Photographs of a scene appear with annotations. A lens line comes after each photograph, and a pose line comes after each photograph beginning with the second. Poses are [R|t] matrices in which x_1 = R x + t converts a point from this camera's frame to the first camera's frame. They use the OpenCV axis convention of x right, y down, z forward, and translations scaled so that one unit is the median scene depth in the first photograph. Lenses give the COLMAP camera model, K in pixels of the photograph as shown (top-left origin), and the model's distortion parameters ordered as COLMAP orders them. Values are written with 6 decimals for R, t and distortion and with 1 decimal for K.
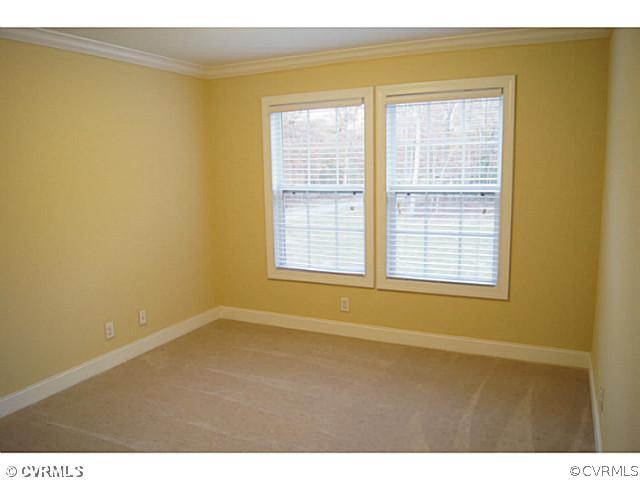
lens RADIAL K [[540.3, 0, 302.5], [0, 540.3, 240.4], [0, 0, 1]] dist [0.005369, -0.000407]
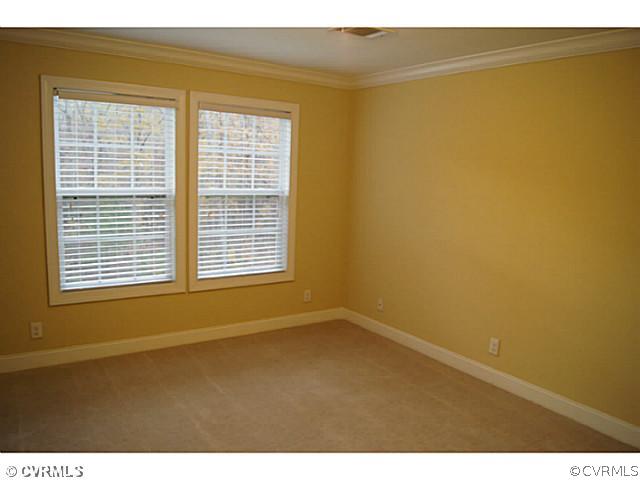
lens RADIAL K [[528.9, 0, 320.0], [0, 528.9, 240.0], [0, 0, 1]] dist [0.009962, 0.002517]
pose [[0.479971, -0.081528, 0.873488, -0.619004], [0.084304, 0.995351, 0.046579, -0.033800], [-0.873224, 0.051282, 0.484613, 0.319541]]
